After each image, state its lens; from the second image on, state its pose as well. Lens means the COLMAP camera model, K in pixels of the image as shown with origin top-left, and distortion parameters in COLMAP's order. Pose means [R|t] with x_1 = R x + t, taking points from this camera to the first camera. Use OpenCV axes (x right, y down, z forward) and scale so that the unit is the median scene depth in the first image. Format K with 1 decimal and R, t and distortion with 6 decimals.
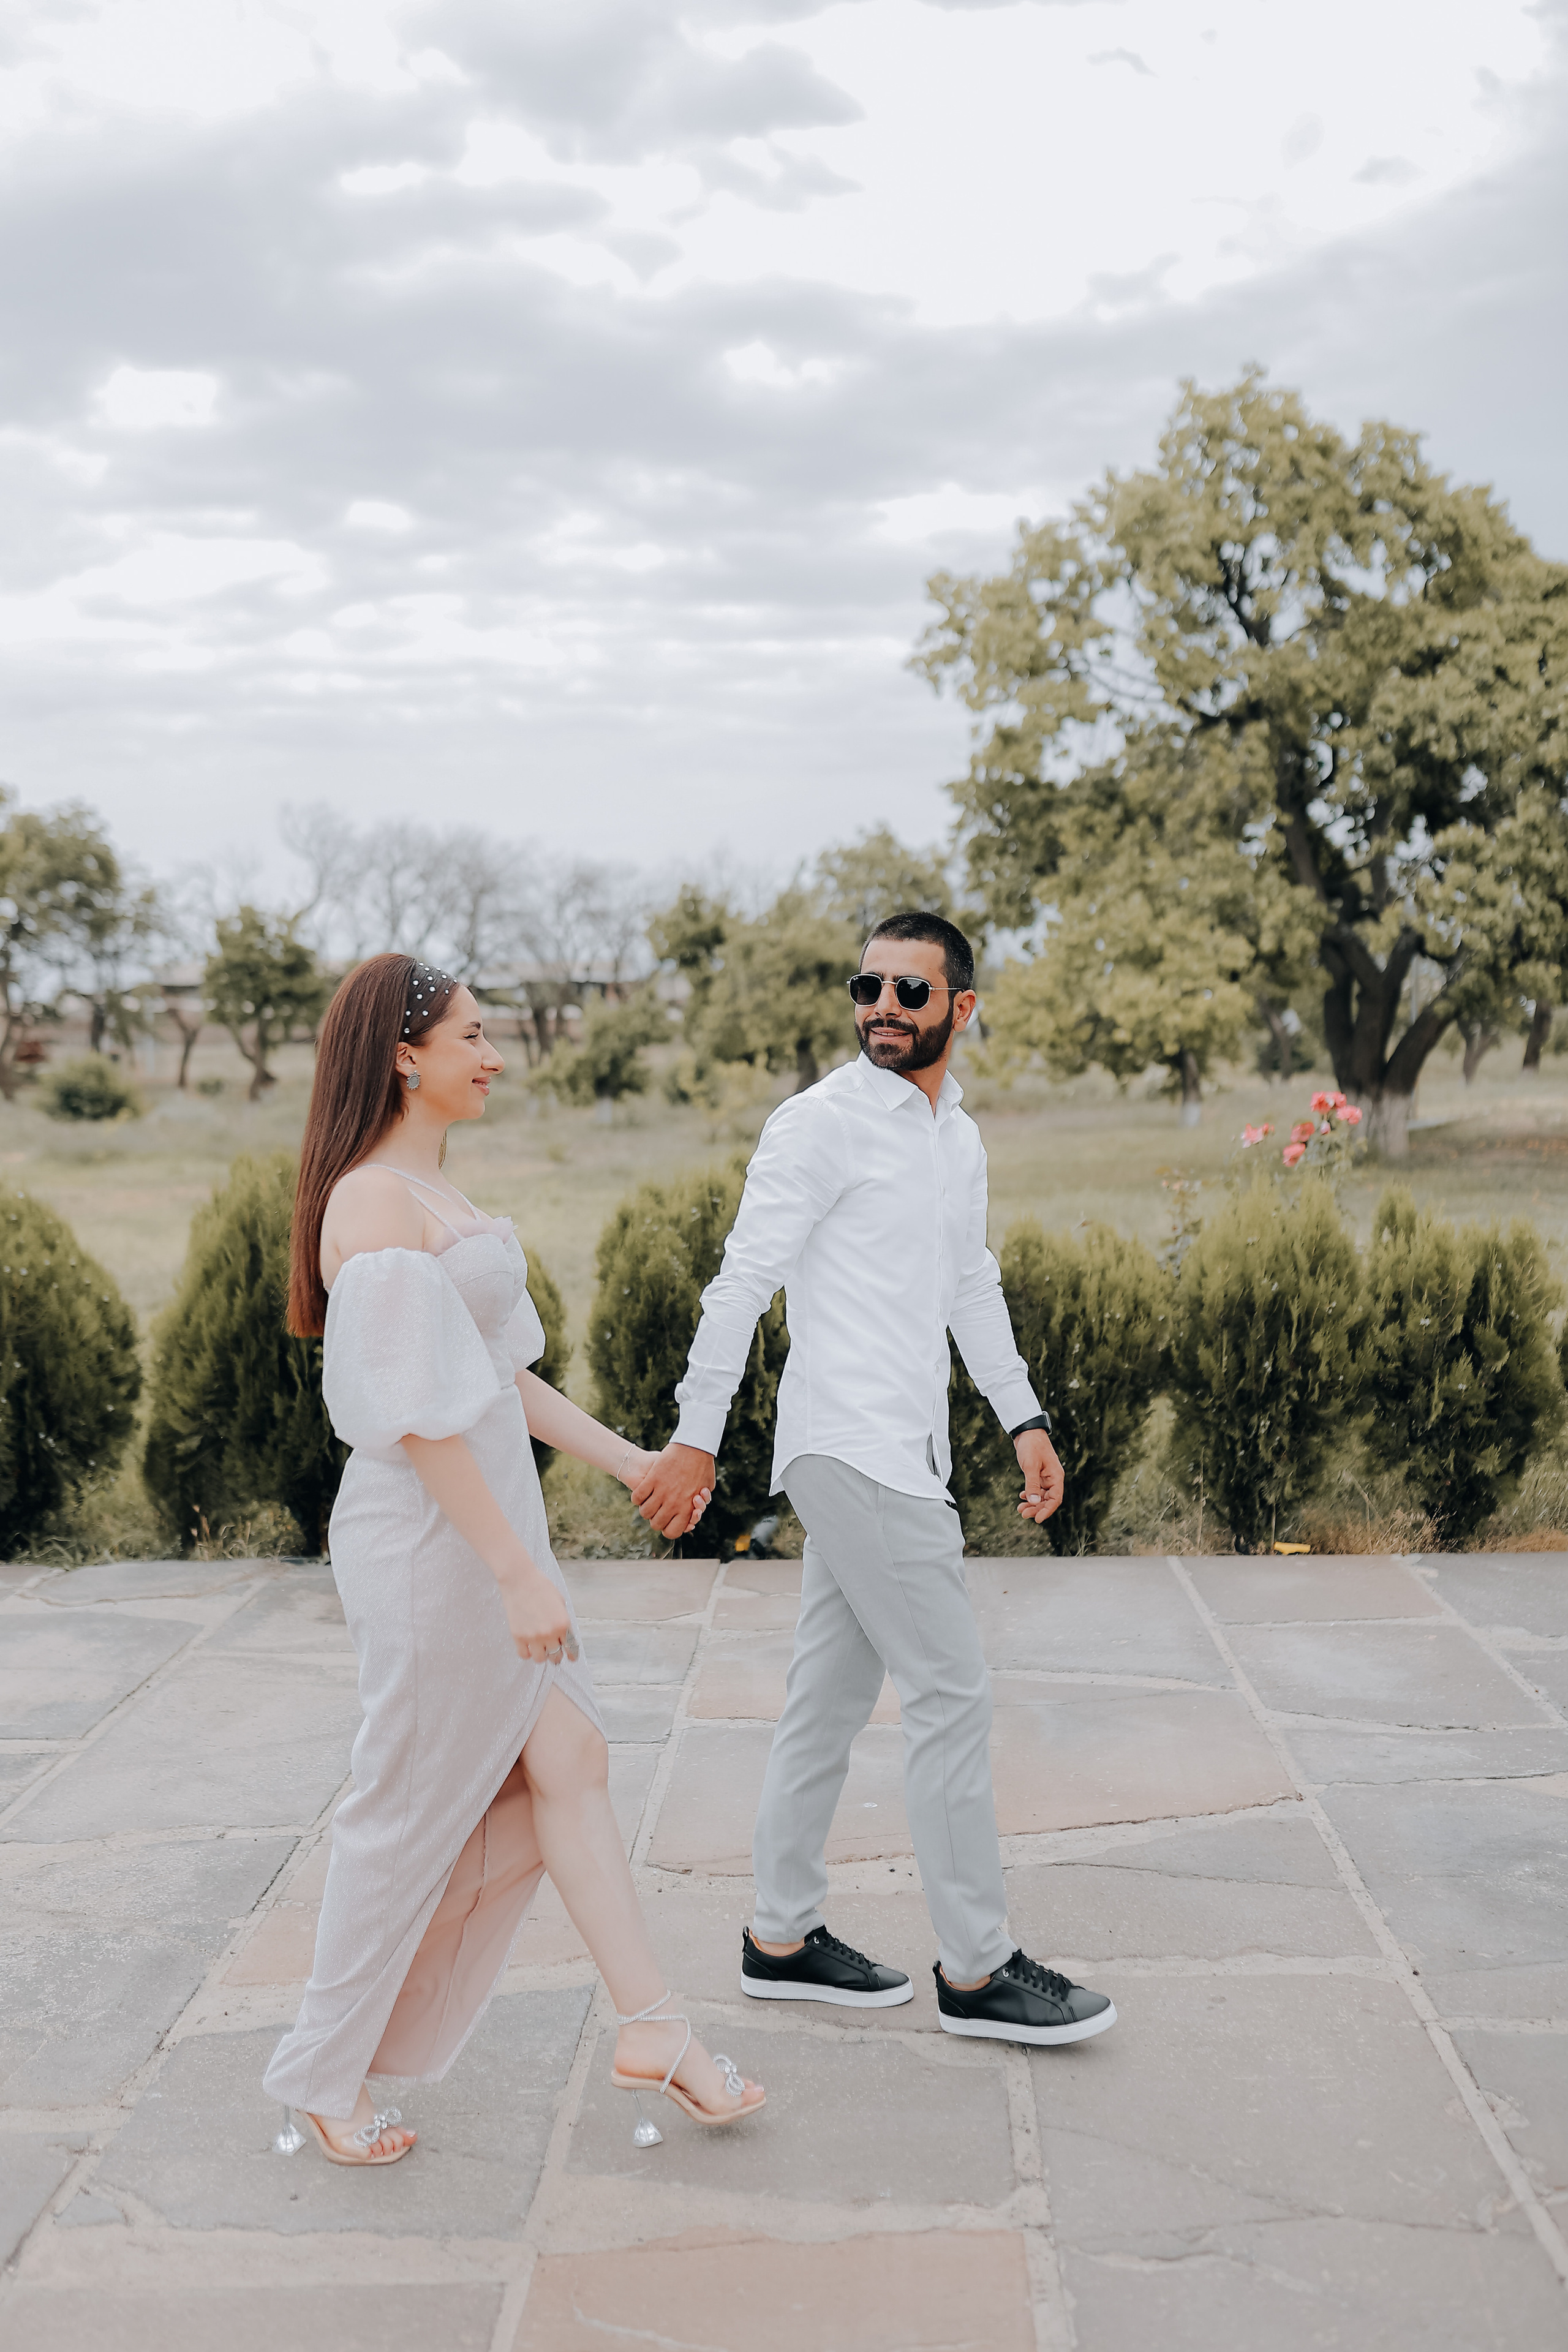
lens RADIAL K [[2248.8, 0, 784.0], [0, 2248.8, 1176.0], [0, 0, 1]] dist [-0.062060, 0.087804]
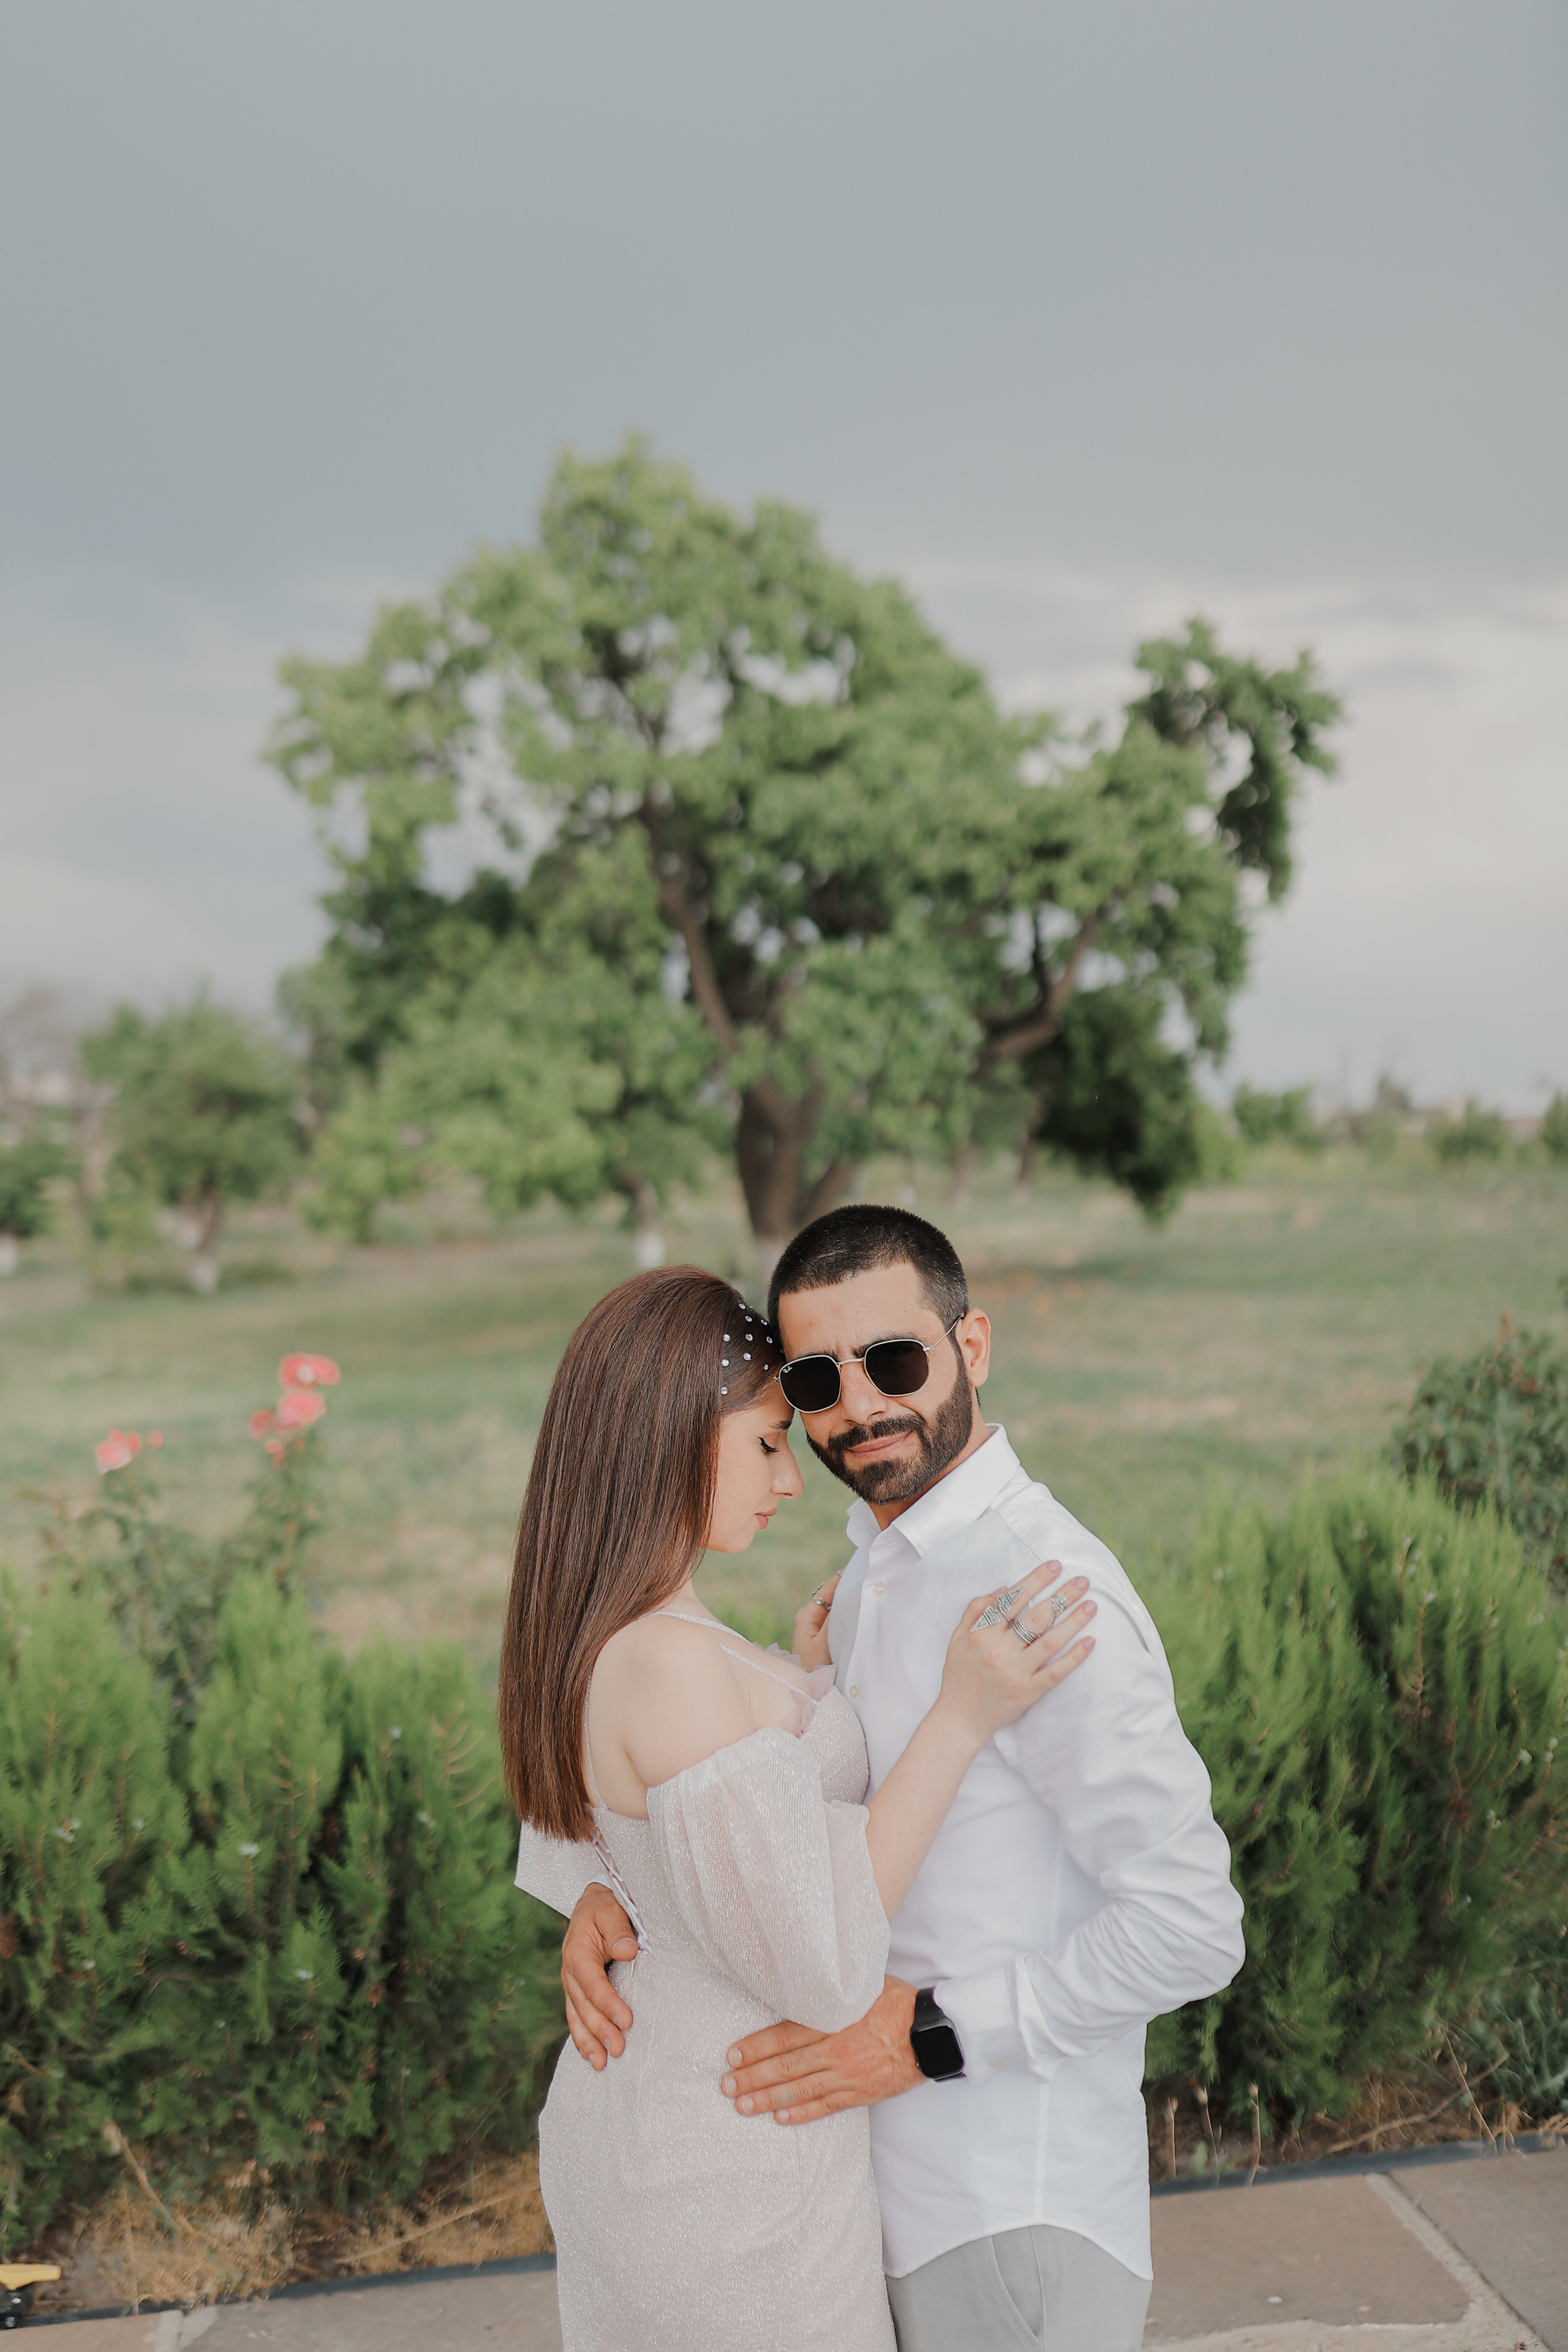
lens RADIAL K [[2283.9, 0, 788.2], [0, 2283.9, 1124.0], [0, 0, 1]] dist [-0.074980, 0.032067]
pose [[0.979058, -0.004072, 0.203539, 0.084434], [0.019134, 0.997215, -0.072088, -0.019213], [-0.202678, 0.074473, 0.976409, 0.117011]]
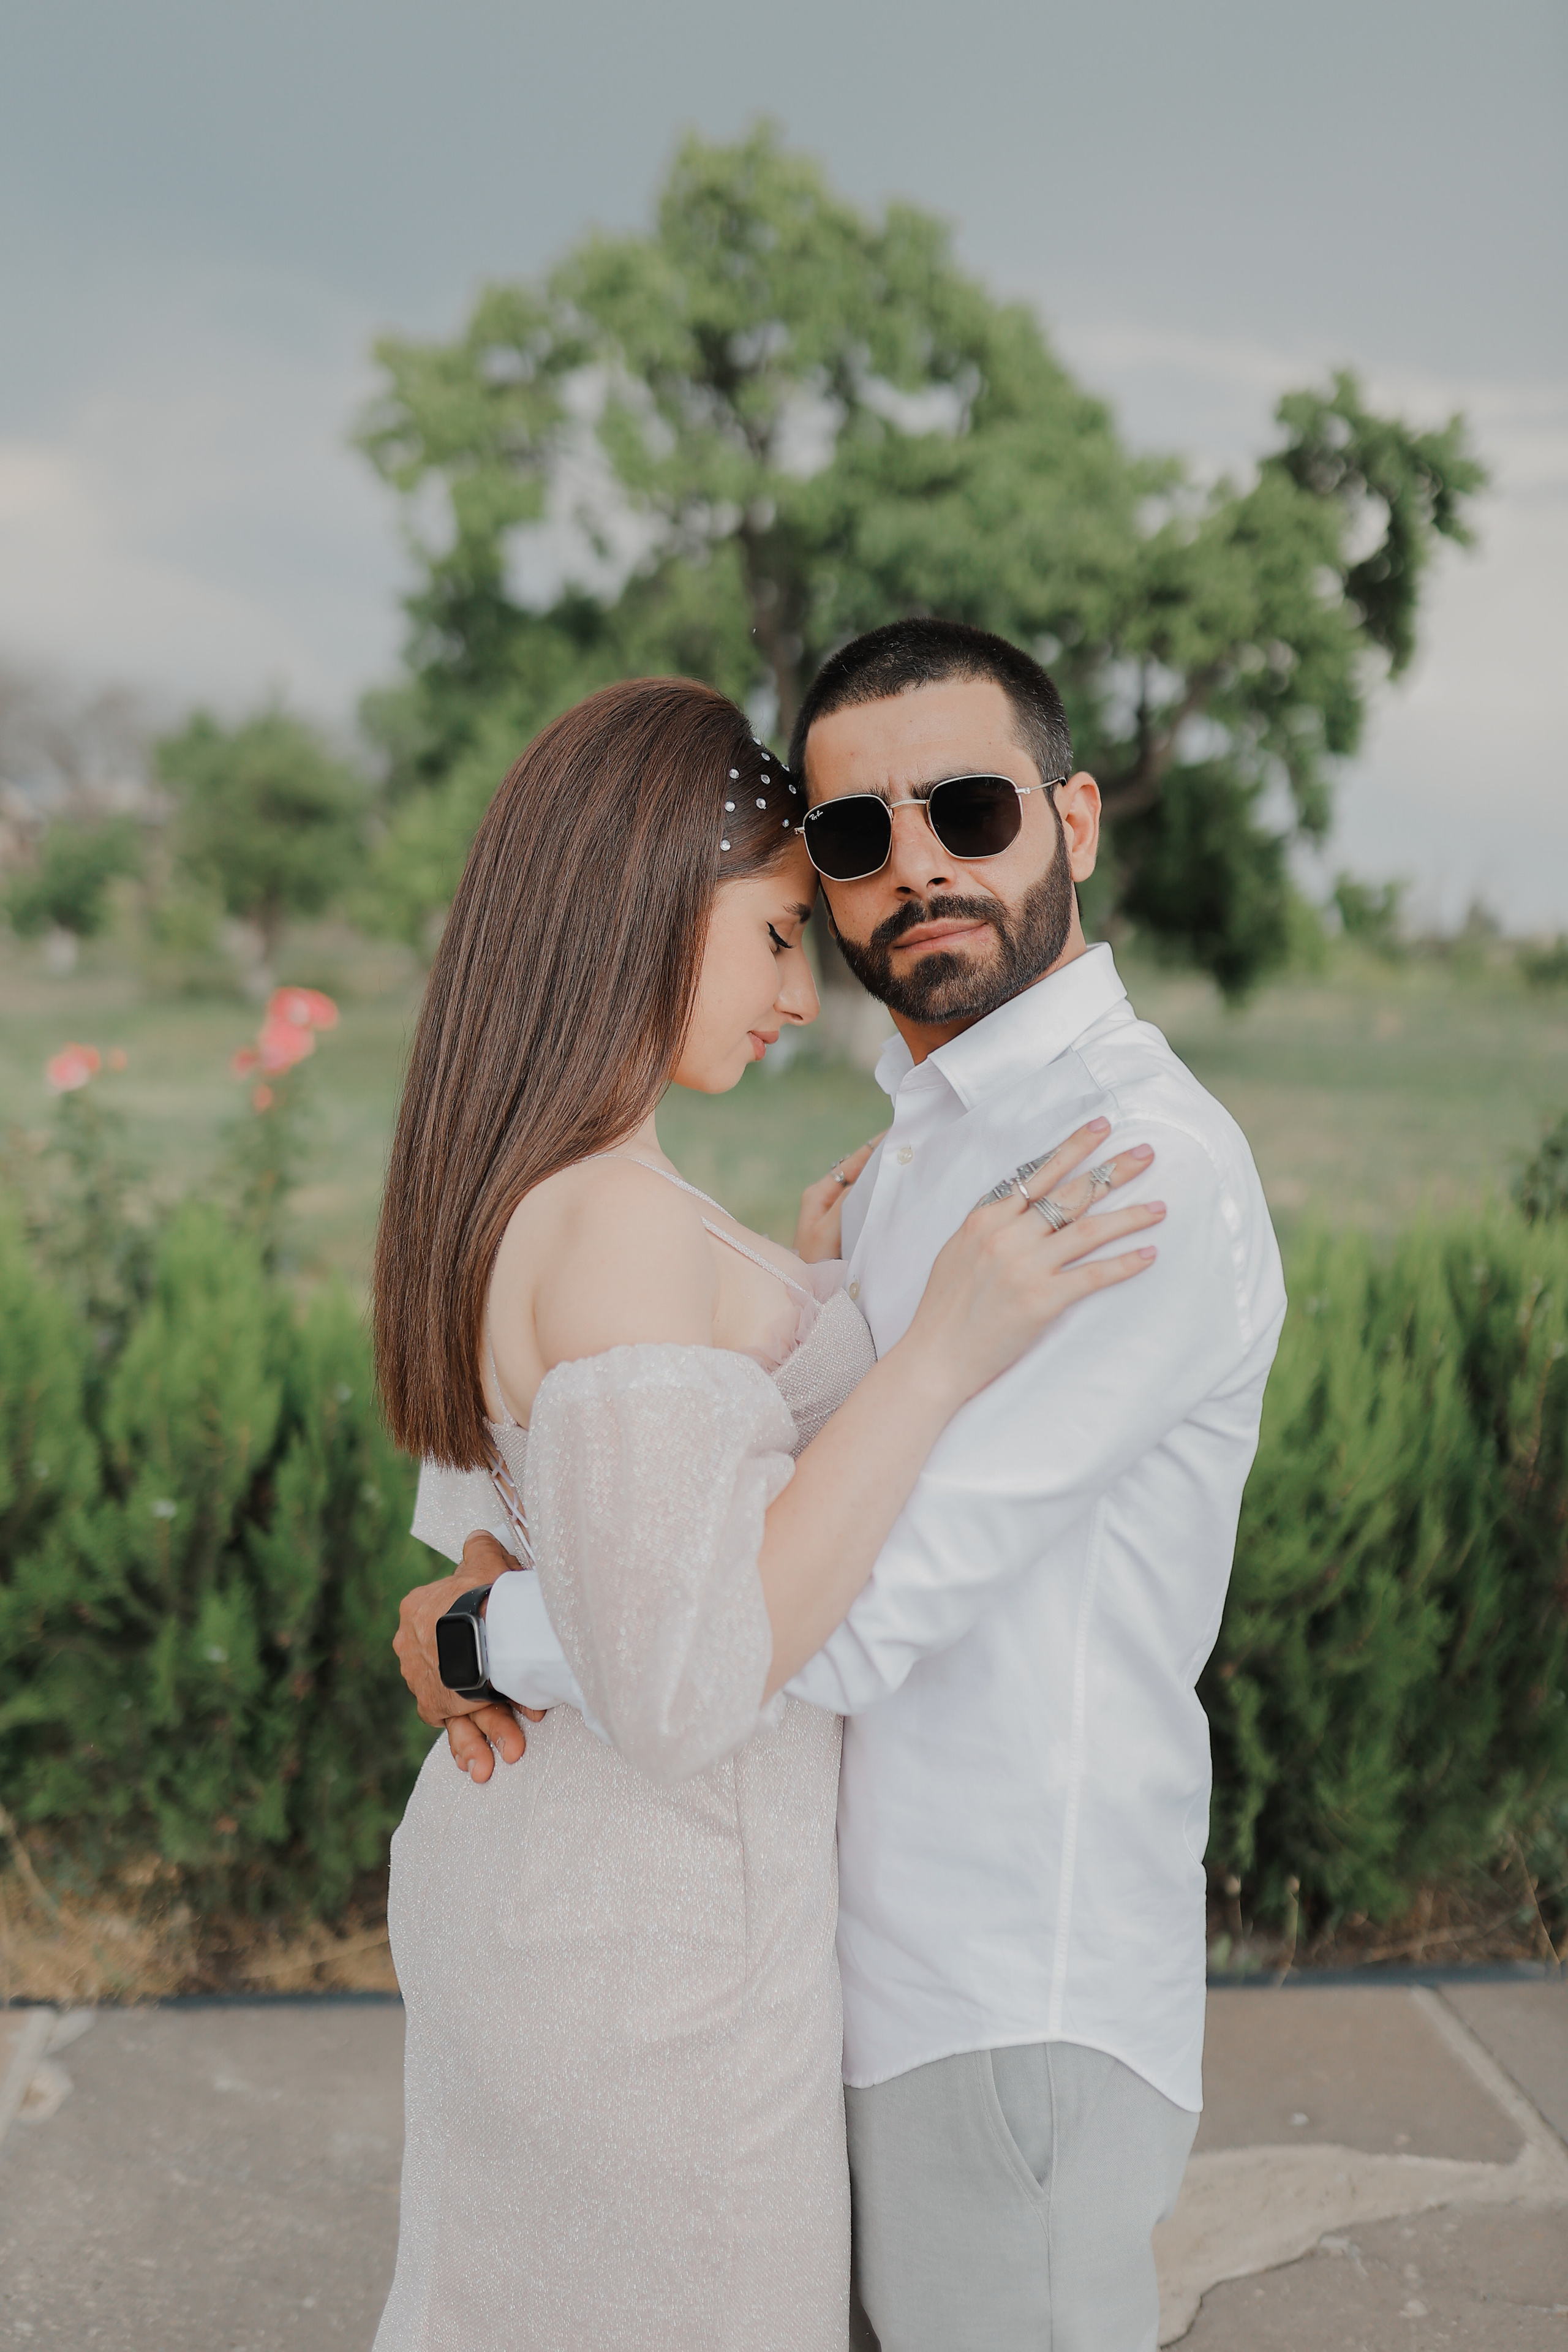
lens RADIAL K [[2289.0, 0, 784.0], [0, 2289.0, 1176.0], [0, 0, 1]] dist [-0.075094, -0.013187]
pose [[0.982777, 0.055768, 0.176180, 0.090782], [-0.065629, 0.996558, 0.050642, -0.010466], [-0.172750, -0.061332, 0.983054, 0.141626]]
